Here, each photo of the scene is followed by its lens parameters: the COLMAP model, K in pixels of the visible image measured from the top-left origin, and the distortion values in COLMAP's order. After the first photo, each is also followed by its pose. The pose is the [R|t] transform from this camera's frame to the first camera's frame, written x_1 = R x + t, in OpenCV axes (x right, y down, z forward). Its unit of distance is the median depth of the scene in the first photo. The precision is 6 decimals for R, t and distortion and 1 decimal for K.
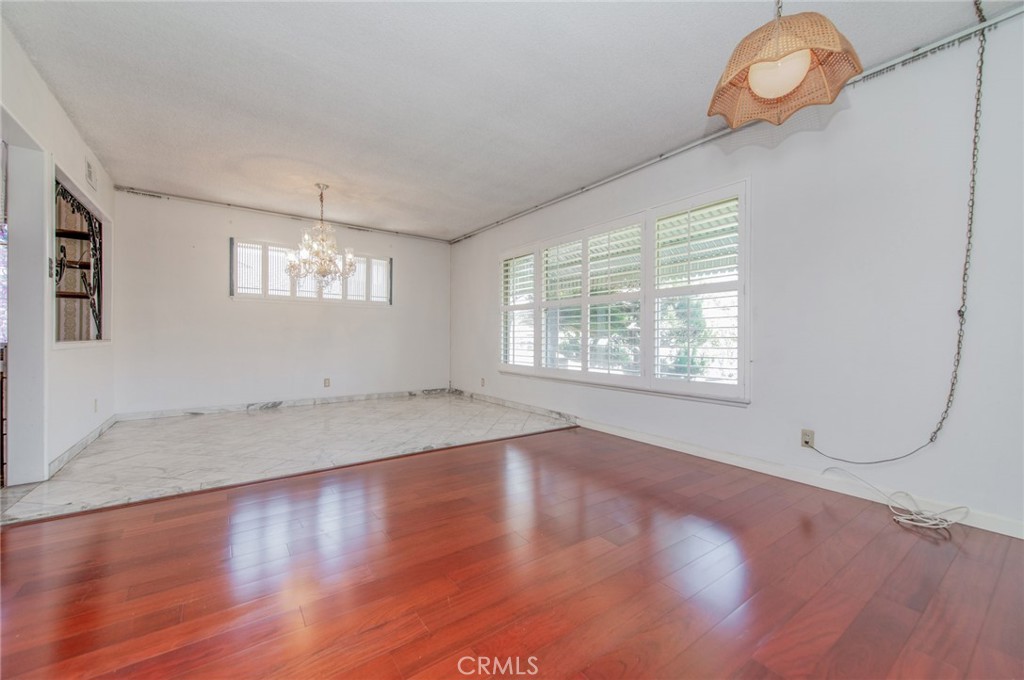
lens RADIAL K [[397.1, 0, 512.0], [0, 397.1, 340.0], [0, 0, 1]] dist [0.002609, -0.000170]
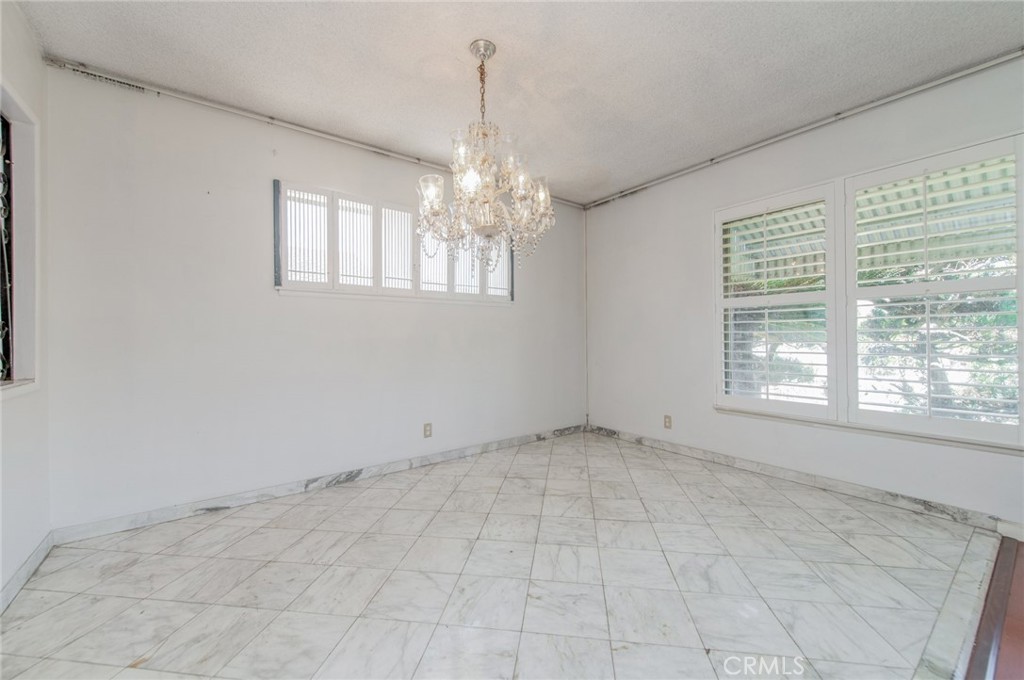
lens RADIAL K [[397.7, 0, 512.1], [0, 397.7, 337.3], [0, 0, 1]] dist [0.006539, -0.000103]
pose [[0.999861, -0.014571, 0.008060, -0.362314], [0.014617, 0.999877, -0.005664, -0.030214], [-0.007977, 0.005781, 0.999951, 0.418641]]
